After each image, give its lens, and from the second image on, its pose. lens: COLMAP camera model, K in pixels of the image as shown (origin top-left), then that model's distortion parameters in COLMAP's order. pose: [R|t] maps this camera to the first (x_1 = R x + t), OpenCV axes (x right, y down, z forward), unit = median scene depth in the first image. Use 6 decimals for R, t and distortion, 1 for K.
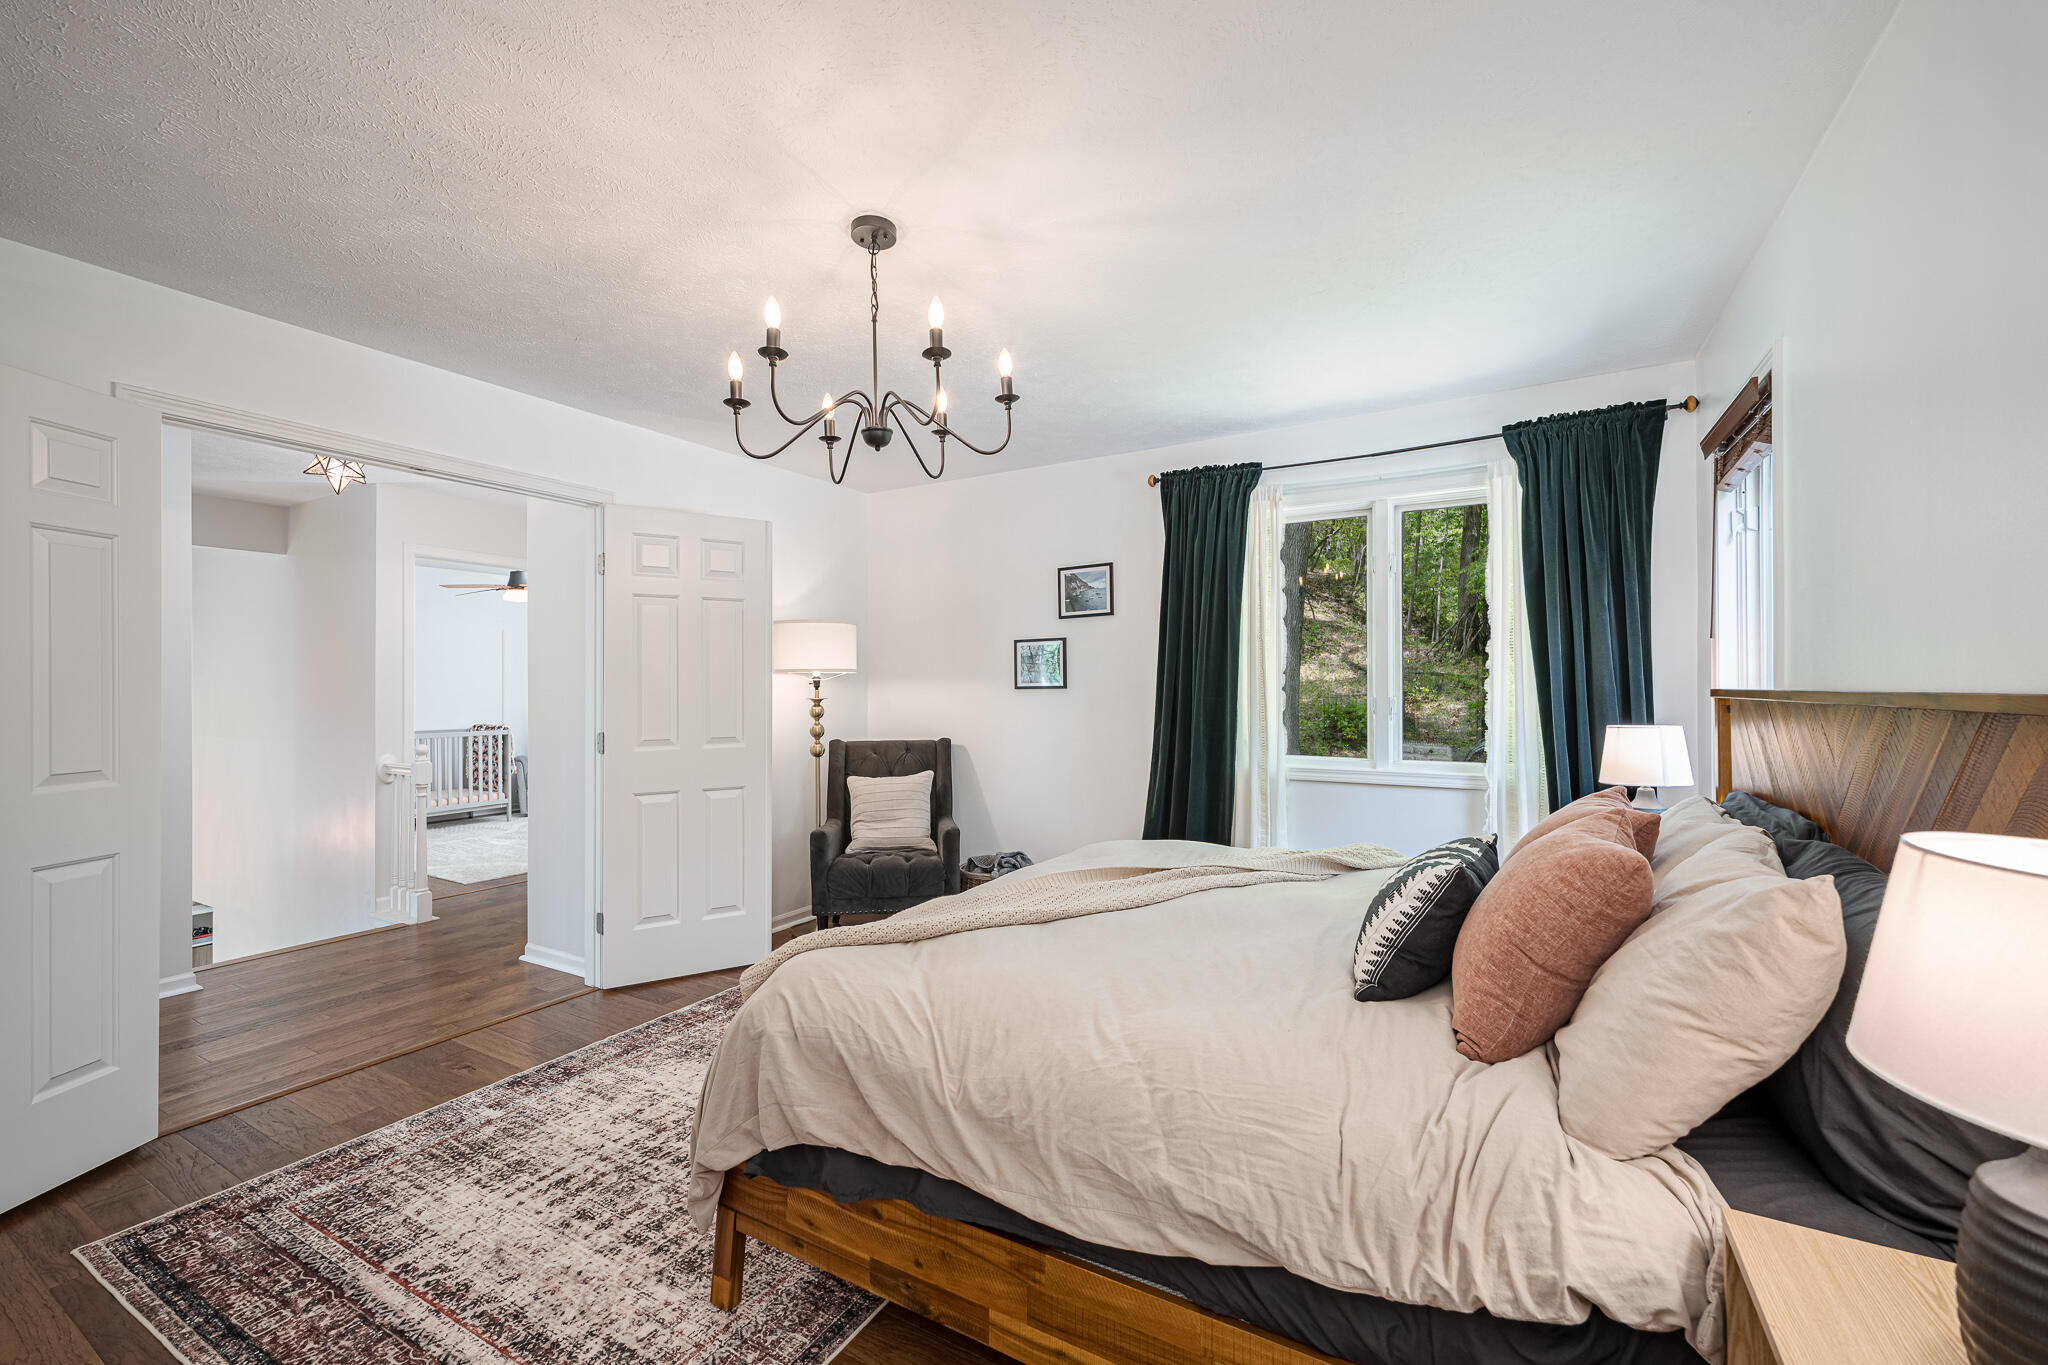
lens RADIAL K [[831.9, 0, 1030.2], [0, 831.9, 686.0], [0, 0, 1]] dist [0.008716, -0.000118]
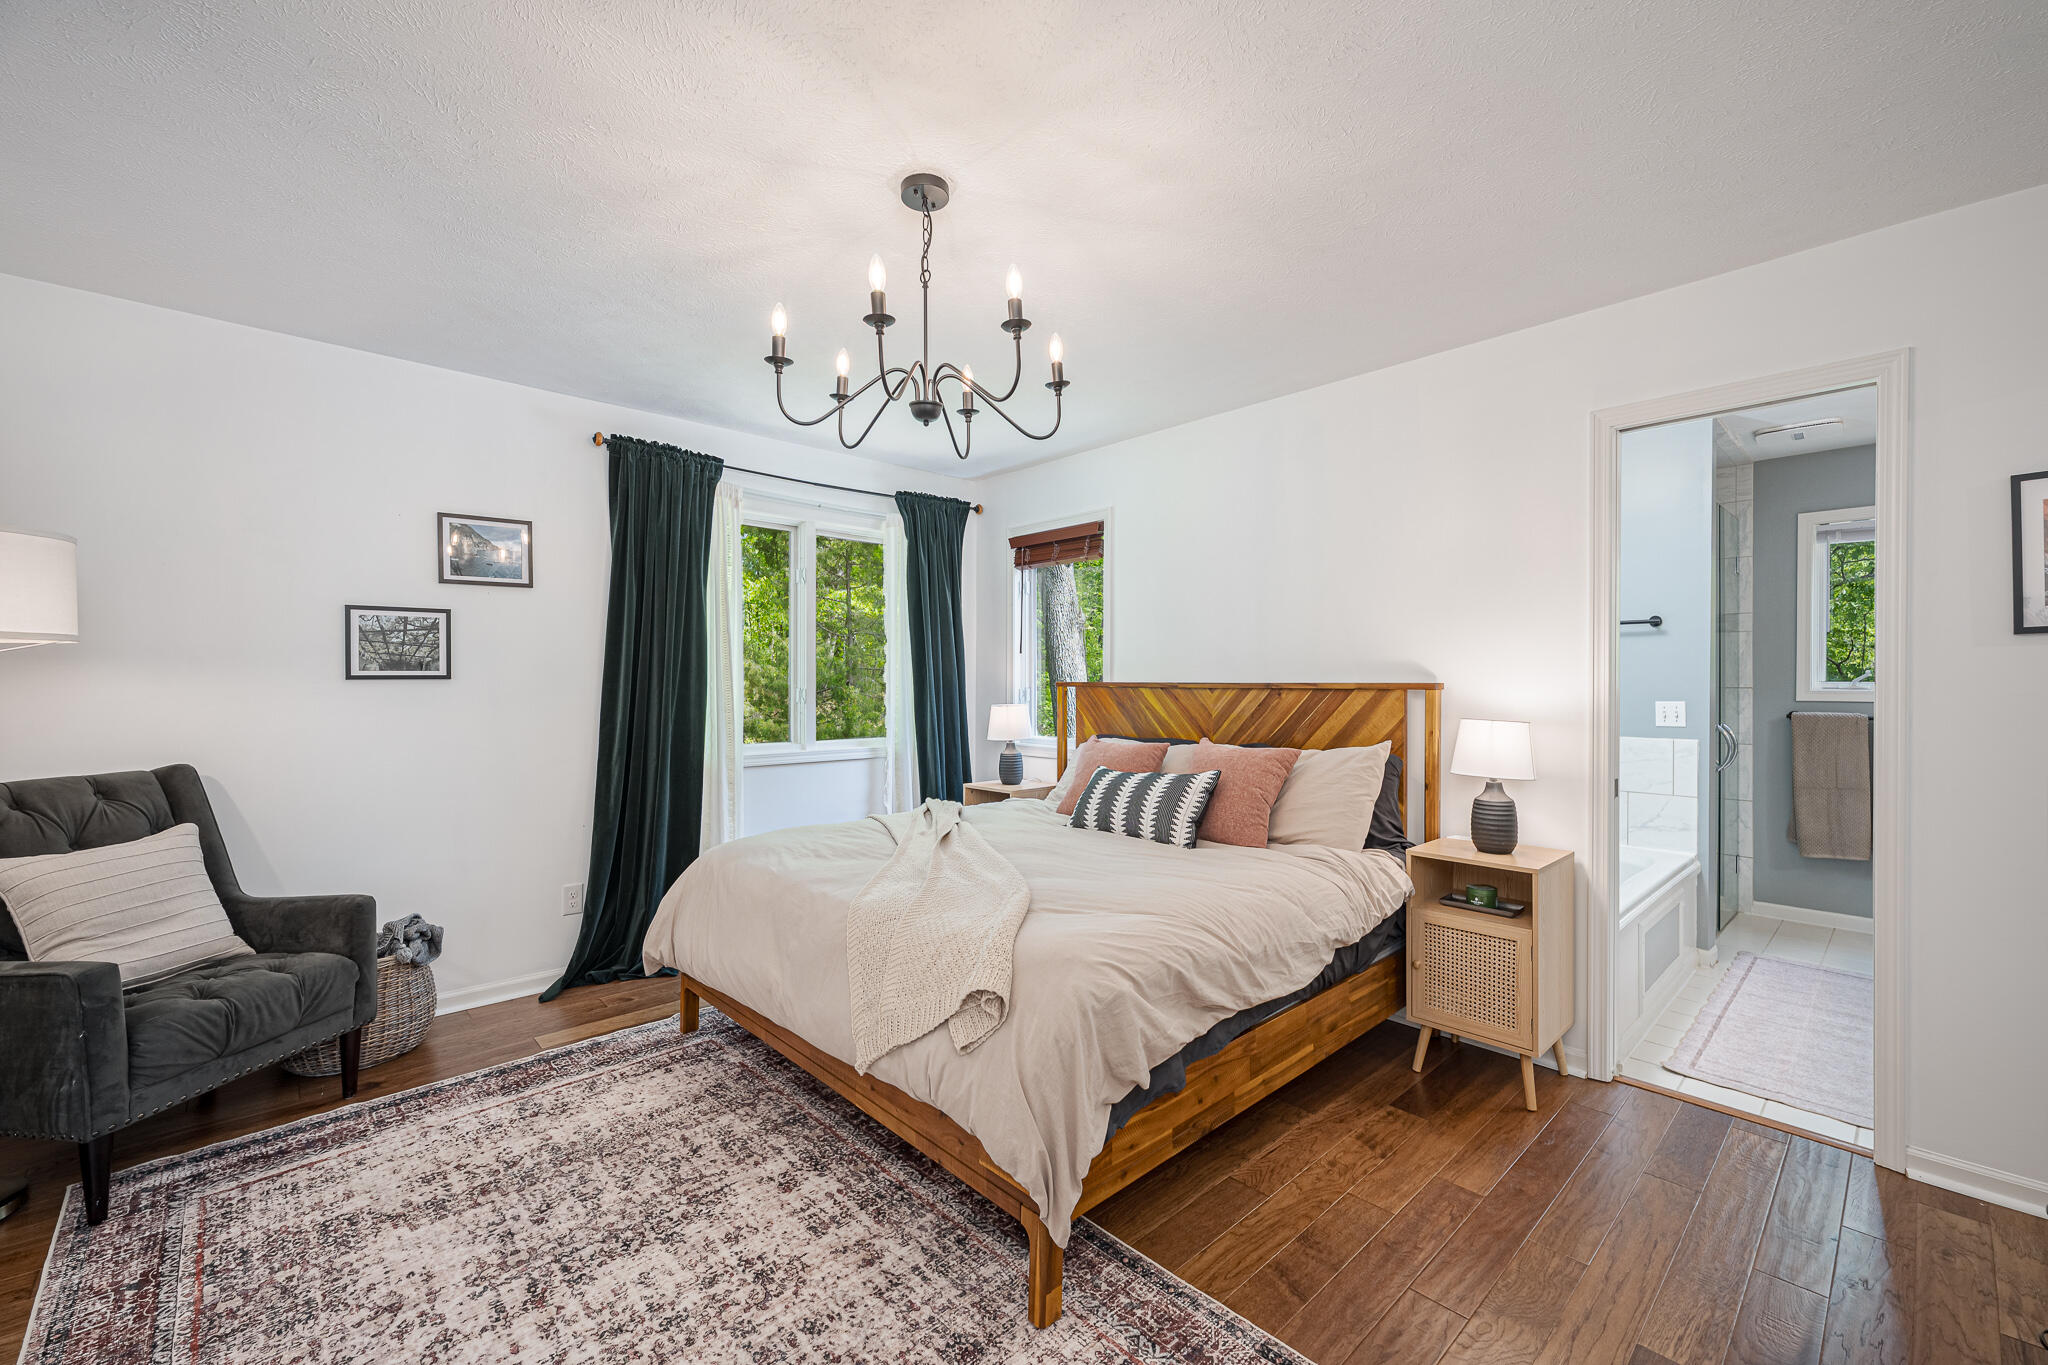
lens RADIAL K [[831.9, 0, 1030.2], [0, 831.9, 686.0], [0, 0, 1]] dist [0.008716, -0.000118]
pose [[0.284039, 0.000438, 0.958813, -0.677882], [-0.003974, 0.999992, 0.000720, 0.008150], [-0.958805, -0.004015, 0.284038, 0.396464]]
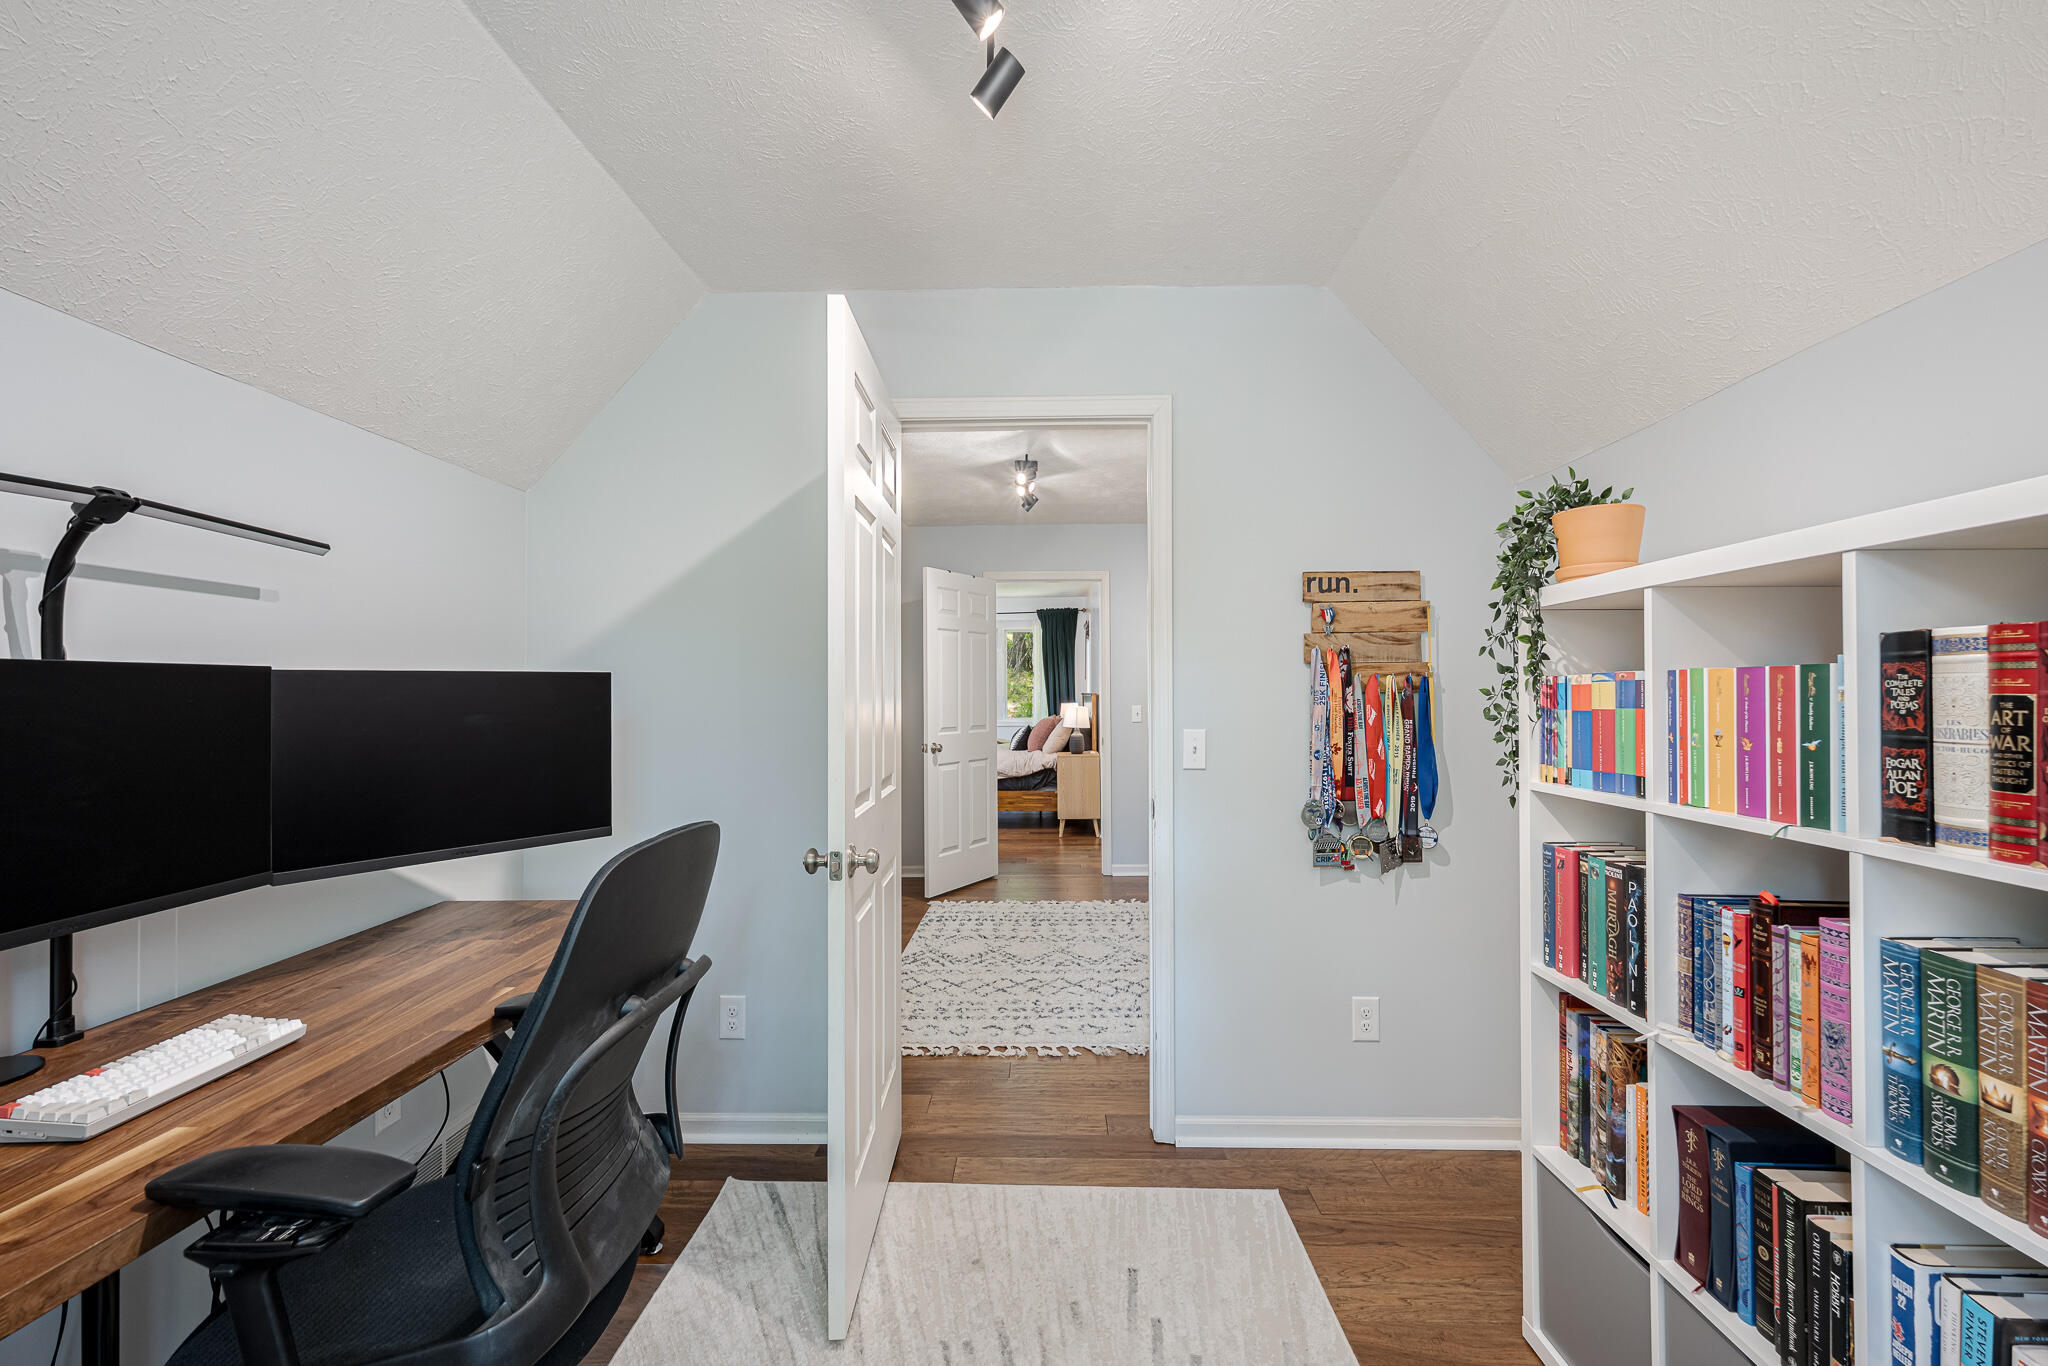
lens RADIAL K [[831.9, 0, 1030.2], [0, 831.9, 686.5], [0, 0, 1]] dist [0.008716, -0.000118]
pose [[0.877795, 0.001553, 0.479034, -0.957208], [0.001843, 0.999976, -0.006618, 0.001550], [-0.479033, 0.006692, 0.877771, -1.734916]]
